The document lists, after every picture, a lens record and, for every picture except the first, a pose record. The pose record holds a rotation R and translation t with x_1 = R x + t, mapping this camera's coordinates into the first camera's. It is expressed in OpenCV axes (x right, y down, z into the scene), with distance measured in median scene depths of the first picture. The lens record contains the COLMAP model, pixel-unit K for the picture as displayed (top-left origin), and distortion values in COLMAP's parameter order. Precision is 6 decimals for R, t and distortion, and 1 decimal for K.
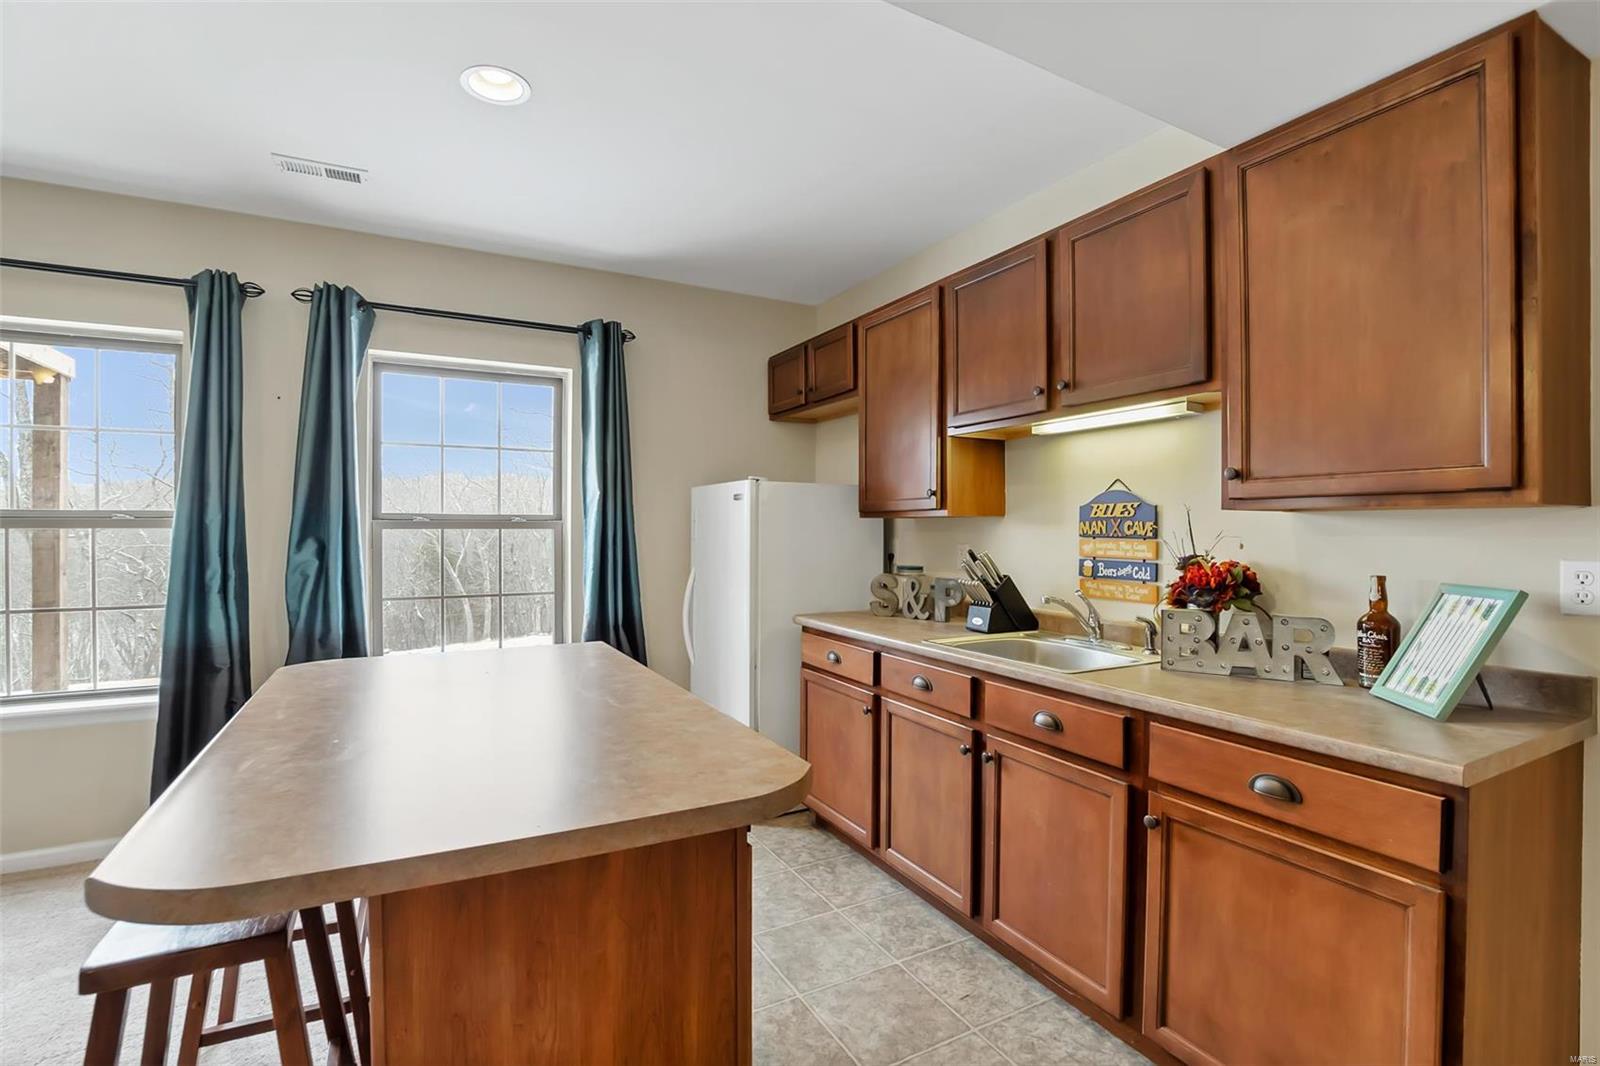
lens RADIAL K [[744.8, 0, 799.5], [0, 744.8, 529.7], [0, 0, 1]] dist [-0.029501, 0.003190]
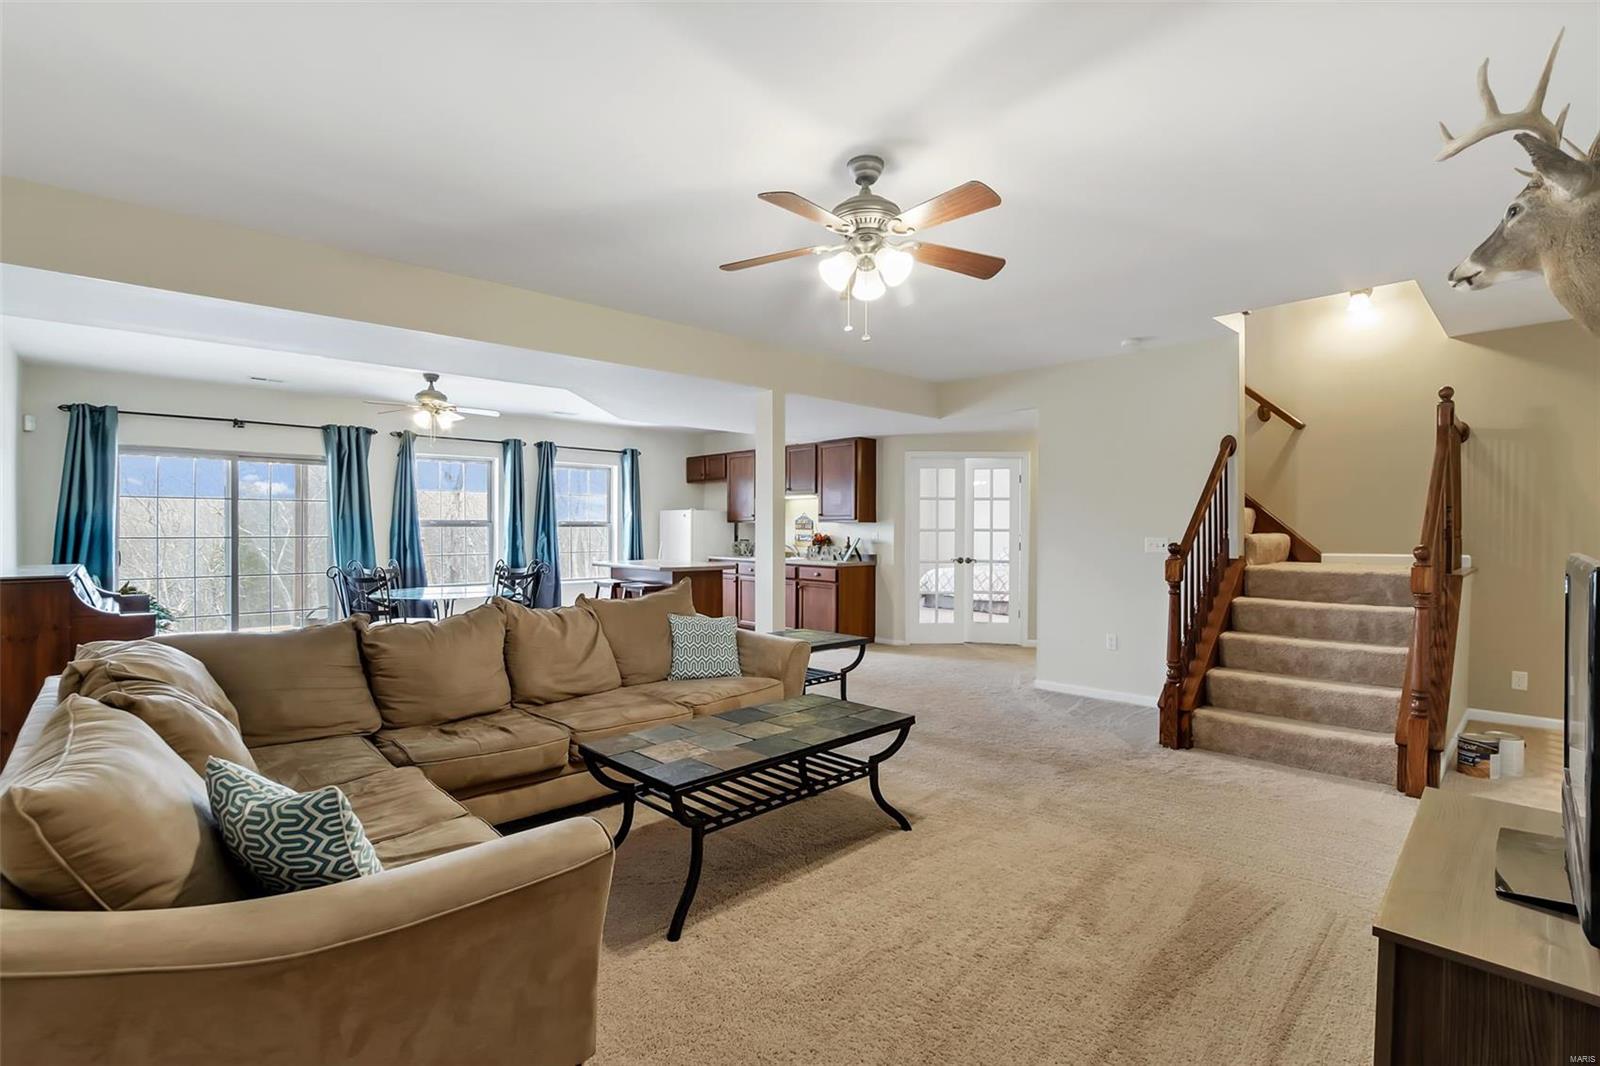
lens RADIAL K [[744.8, 0, 800.0], [0, 744.8, 528.3], [0, 0, 1]] dist [-0.029501, 0.003190]
pose [[0.966995, 0.000471, 0.254795, -0.457033], [-0.000814, 0.999999, 0.001241, 0.001871], [-0.254794, -0.001407, 0.966994, -2.226131]]
